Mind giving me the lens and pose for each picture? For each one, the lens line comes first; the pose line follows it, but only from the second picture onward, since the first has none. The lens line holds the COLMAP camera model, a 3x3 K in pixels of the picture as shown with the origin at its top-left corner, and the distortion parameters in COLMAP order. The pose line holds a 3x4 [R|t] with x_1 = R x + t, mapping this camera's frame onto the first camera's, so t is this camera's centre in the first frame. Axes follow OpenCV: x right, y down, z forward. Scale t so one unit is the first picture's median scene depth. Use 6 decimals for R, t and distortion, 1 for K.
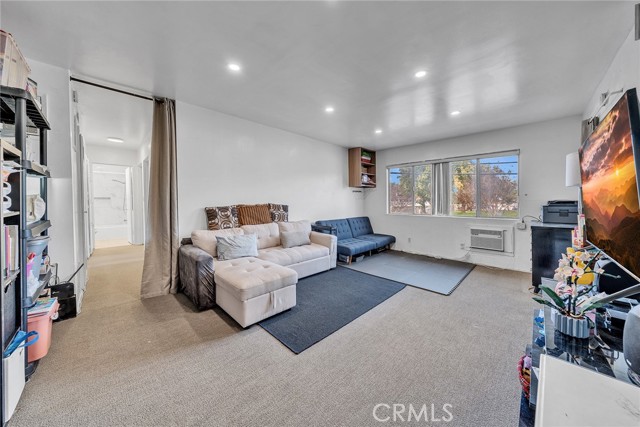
lens RADIAL K [[221.4, 0, 323.8], [0, 221.4, 202.8], [0, 0, 1]] dist [0.000330, -0.000002]
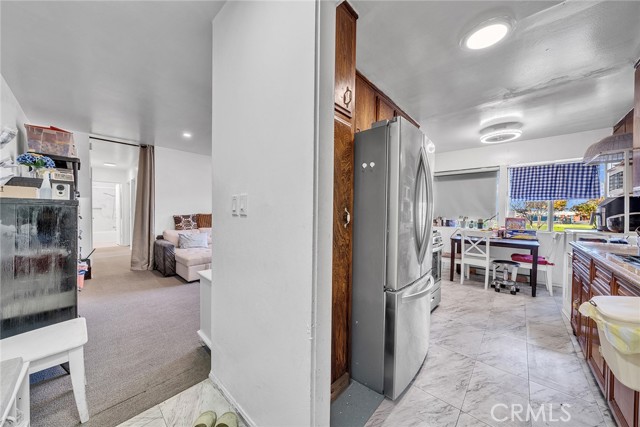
lens RADIAL K [[220.8, 0, 316.0], [0, 220.8, 209.9], [0, 0, 1]] dist [-0.000762, -0.000046]
pose [[0.999740, 0.004227, 0.022421, 0.418746], [-0.003859, 0.999857, -0.016457, 0.003860], [-0.022488, 0.016366, 0.999613, -0.547601]]
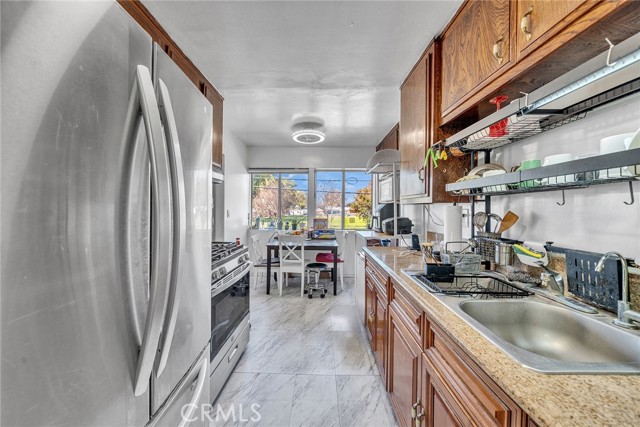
lens RADIAL K [[220.8, 0, 316.0], [0, 220.8, 209.9], [0, 0, 1]] dist [-0.000762, -0.000046]
pose [[0.734438, -0.016635, 0.678472, 0.659762], [0.018077, 0.999824, 0.004947, -0.037579], [-0.678435, 0.008631, 0.734609, -0.273754]]
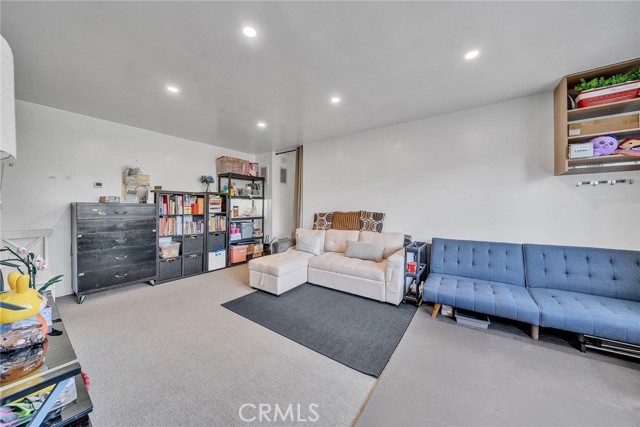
lens RADIAL K [[220.8, 0, 316.0], [0, 220.8, 209.9], [0, 0, 1]] dist [-0.000762, -0.000046]
pose [[0.151536, -0.001894, -0.988450, 0.888743], [-0.010413, 0.999940, -0.003512, 0.005064], [0.988397, 0.010825, 0.151507, 0.837621]]
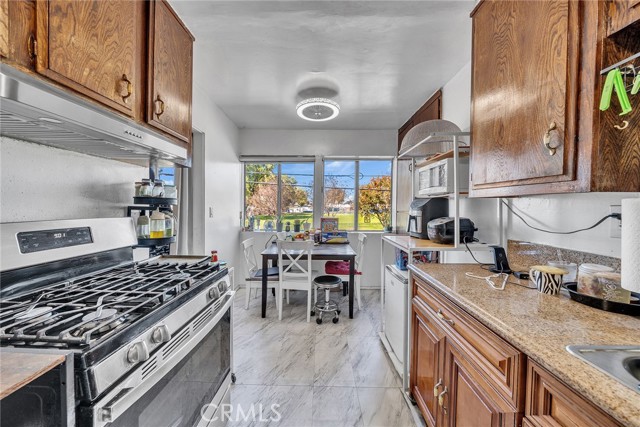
lens RADIAL K [[223.0, 0, 318.6], [0, 223.0, 206.5], [0, 0, 1]] dist [-0.000229, -0.000015]
pose [[0.725293, -0.013182, 0.688314, 0.799002], [0.016697, 0.999859, 0.001554, -0.035971], [-0.688238, 0.010366, 0.725411, -0.060532]]
